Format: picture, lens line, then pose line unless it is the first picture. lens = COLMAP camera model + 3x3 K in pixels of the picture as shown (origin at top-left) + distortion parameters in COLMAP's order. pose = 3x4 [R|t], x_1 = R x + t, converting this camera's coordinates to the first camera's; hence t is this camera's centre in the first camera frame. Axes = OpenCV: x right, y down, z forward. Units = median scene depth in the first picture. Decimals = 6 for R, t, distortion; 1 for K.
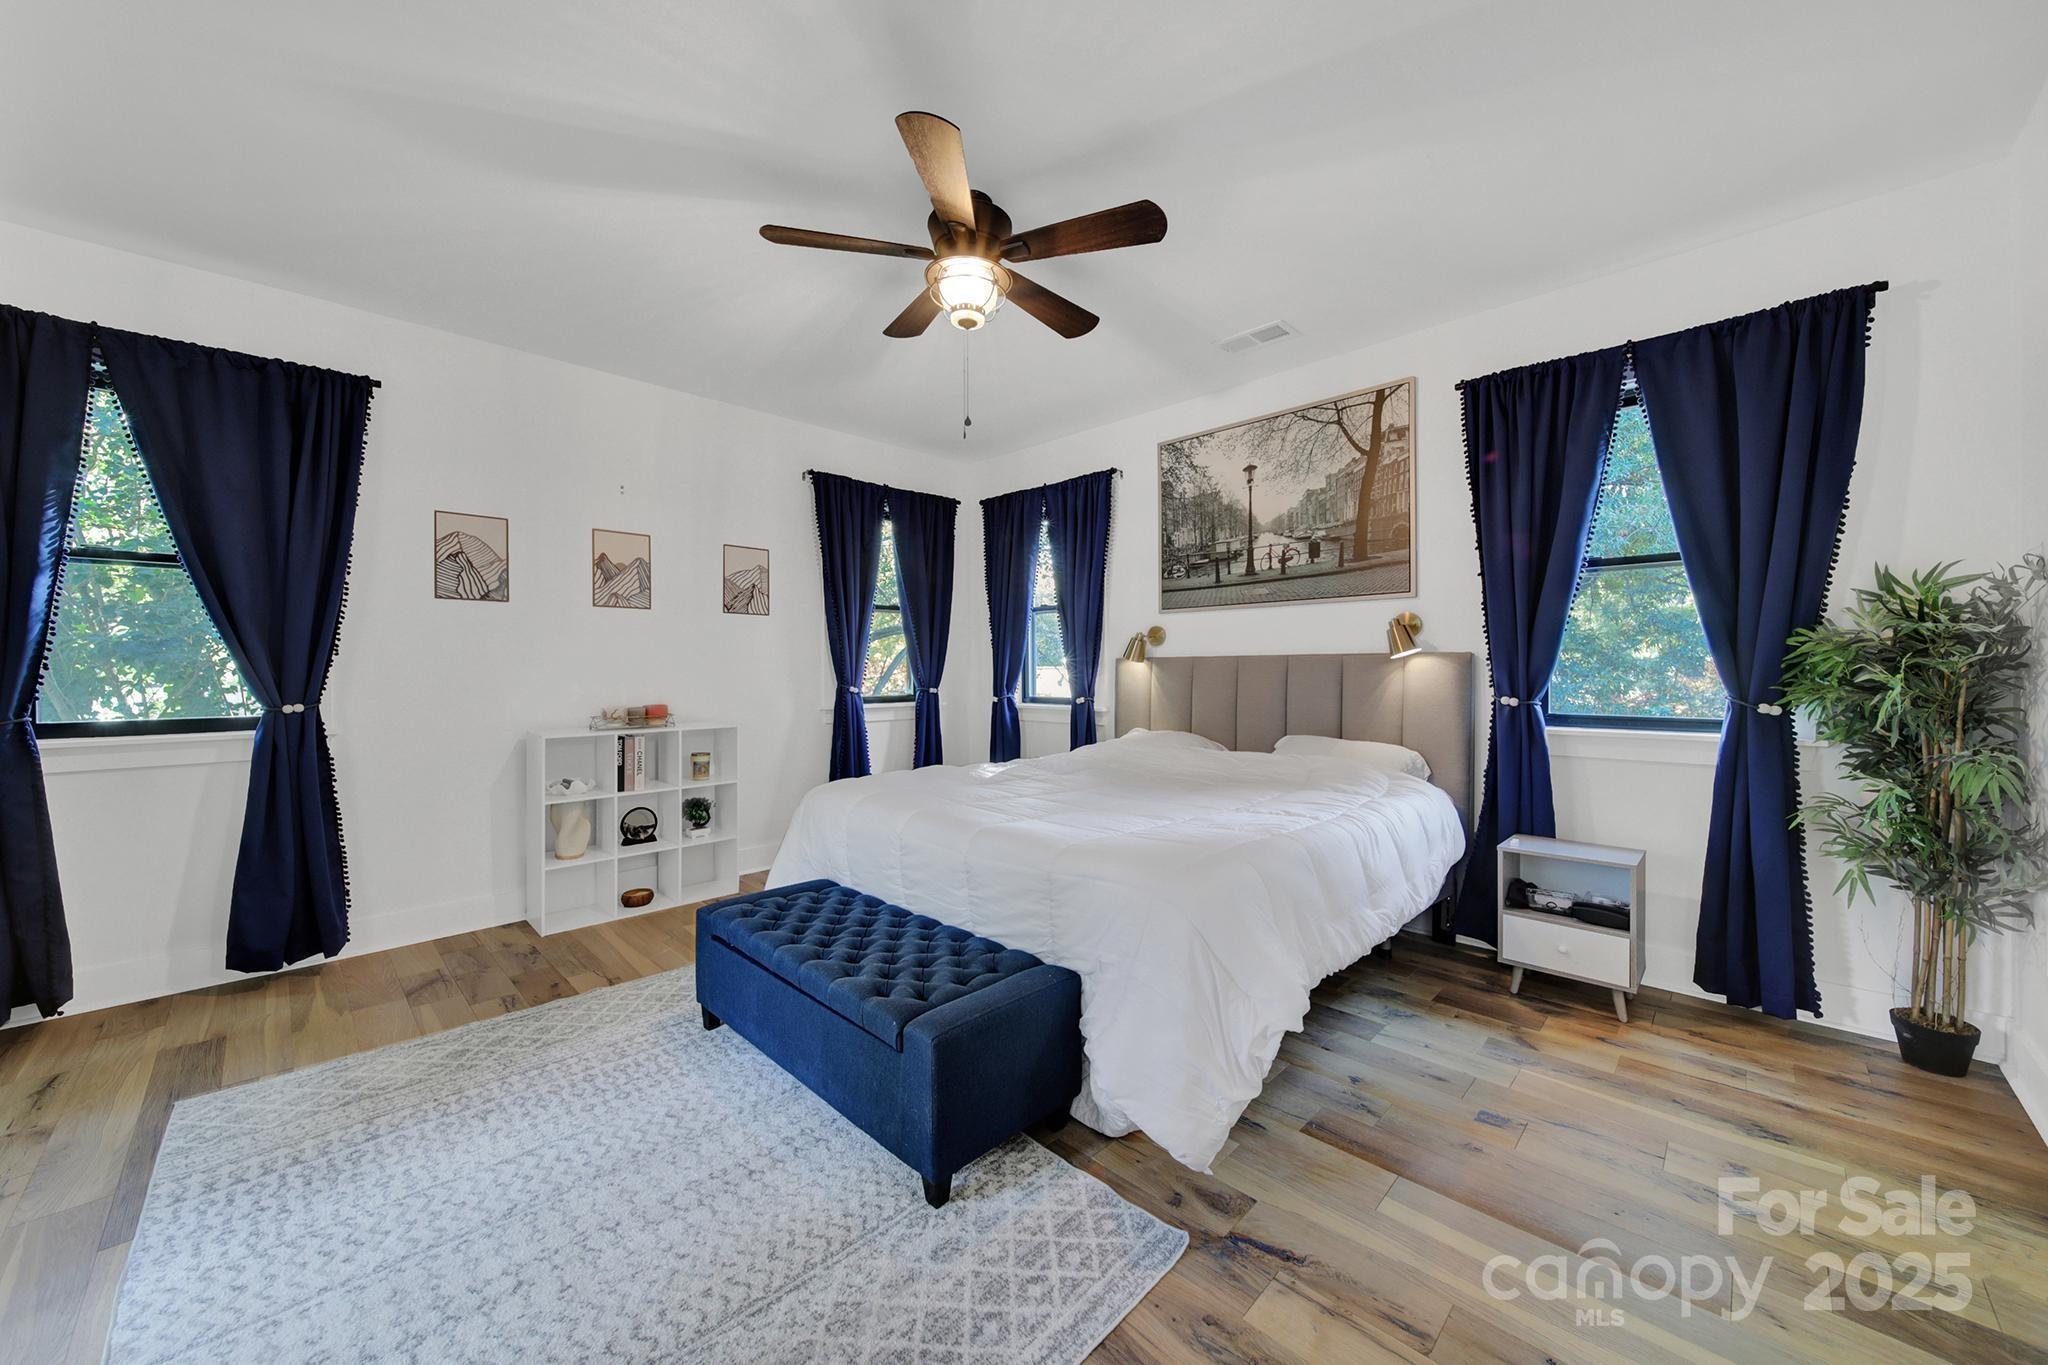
lens RADIAL K [[748.8, 0, 1021.8], [0, 748.8, 665.6], [0, 0, 1]] dist [-0.005425, -0.001034]
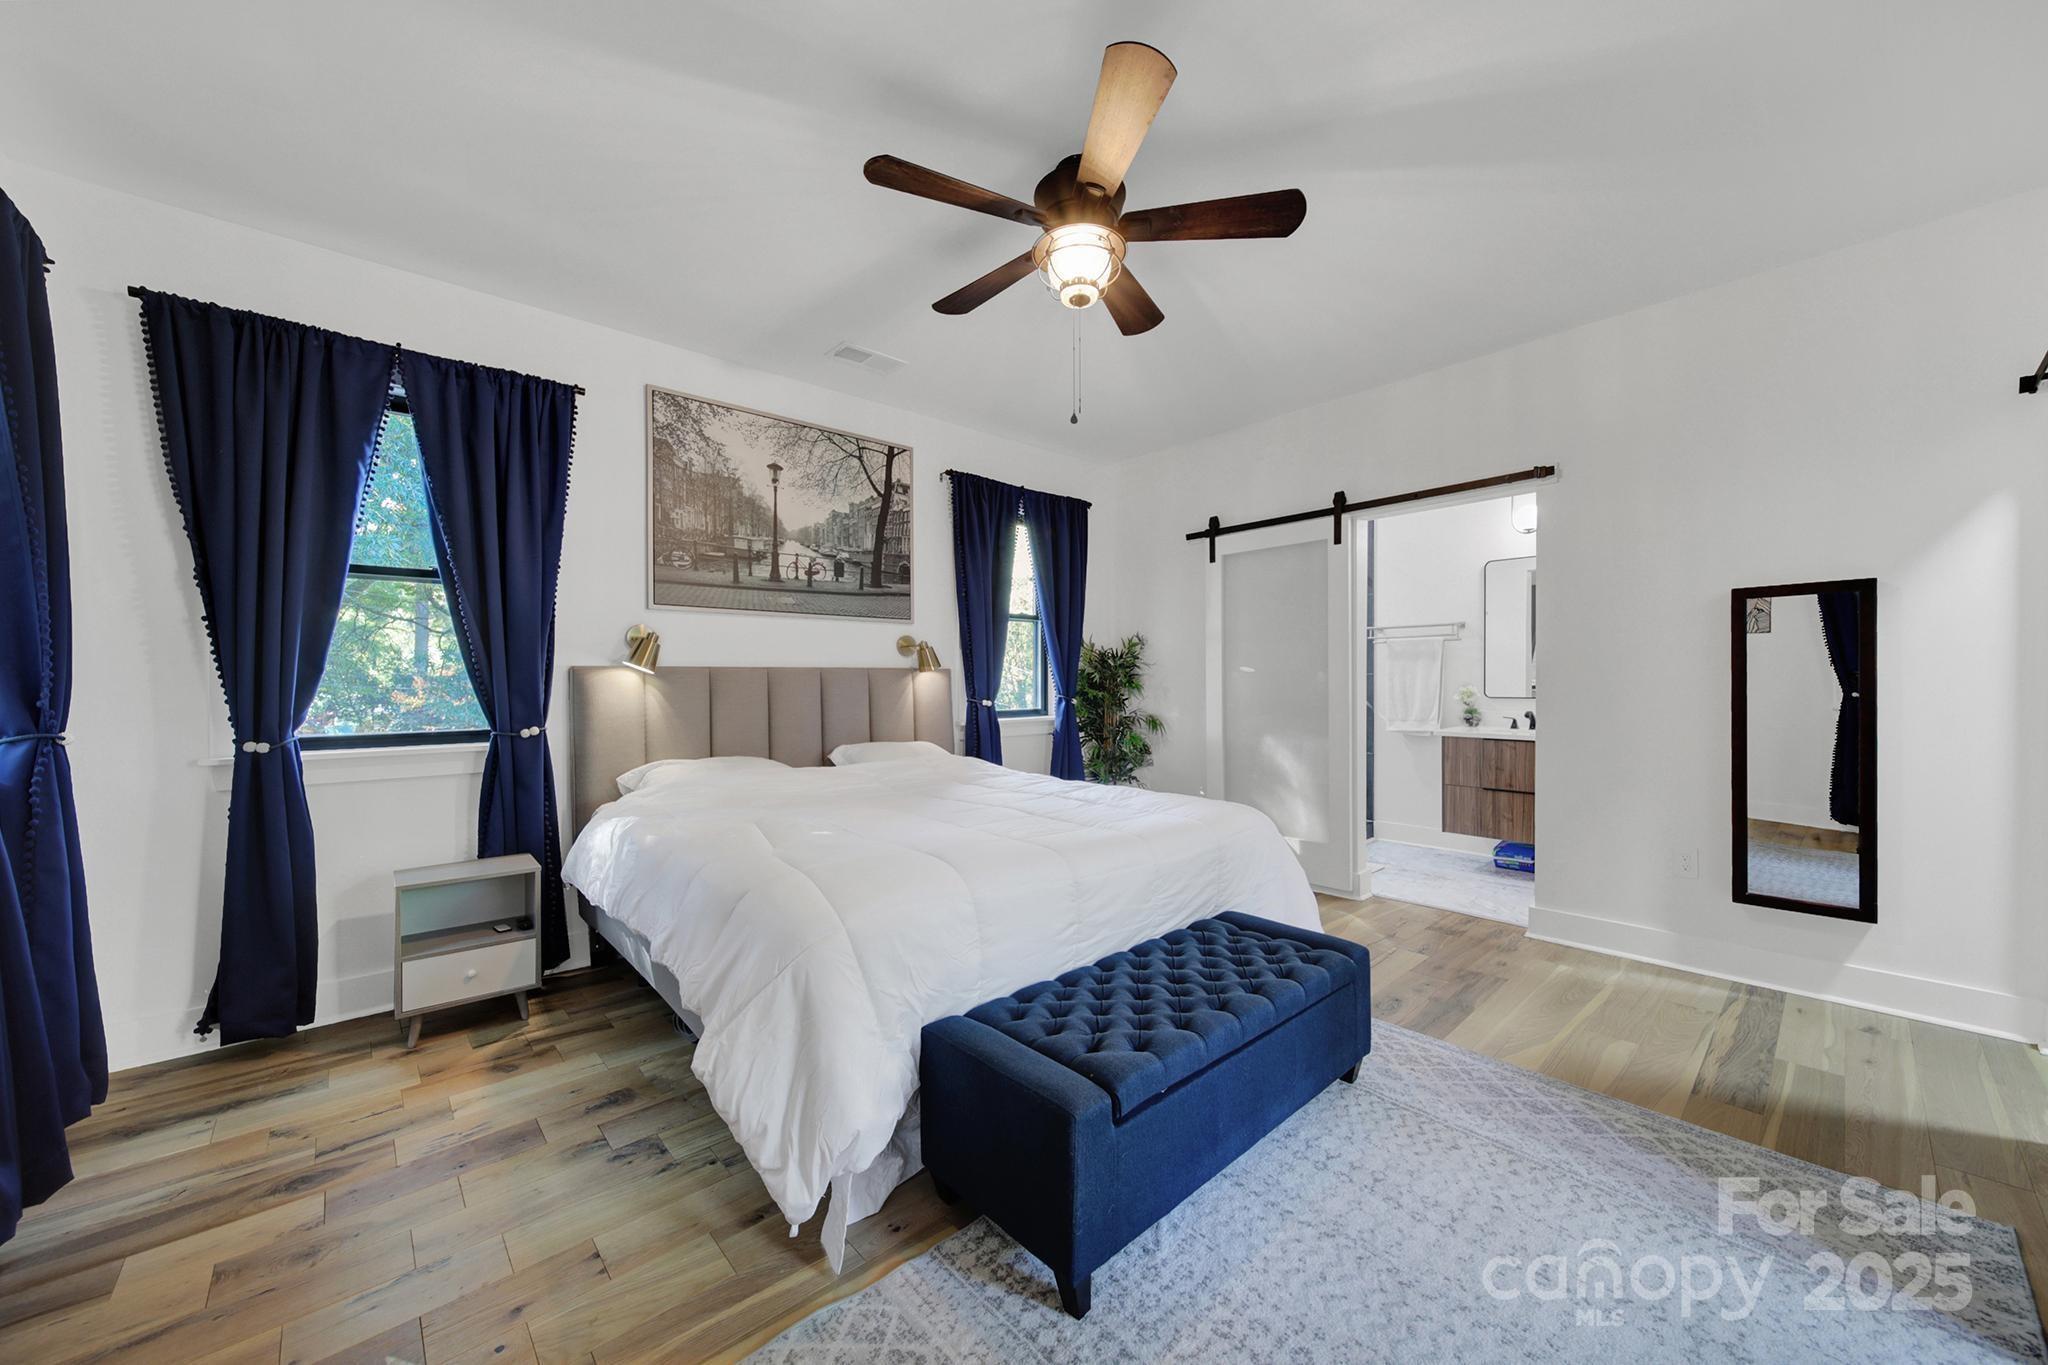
lens RADIAL K [[748.8, 0, 1047.0], [0, 748.8, 677.5], [0, 0, 1]] dist [-0.005425, -0.001034]
pose [[0.037518, 0.006796, 0.999273, -0.632923], [-0.001915, 0.999976, -0.006729, 0.005205], [-0.999294, -0.001661, 0.037530, 0.643042]]
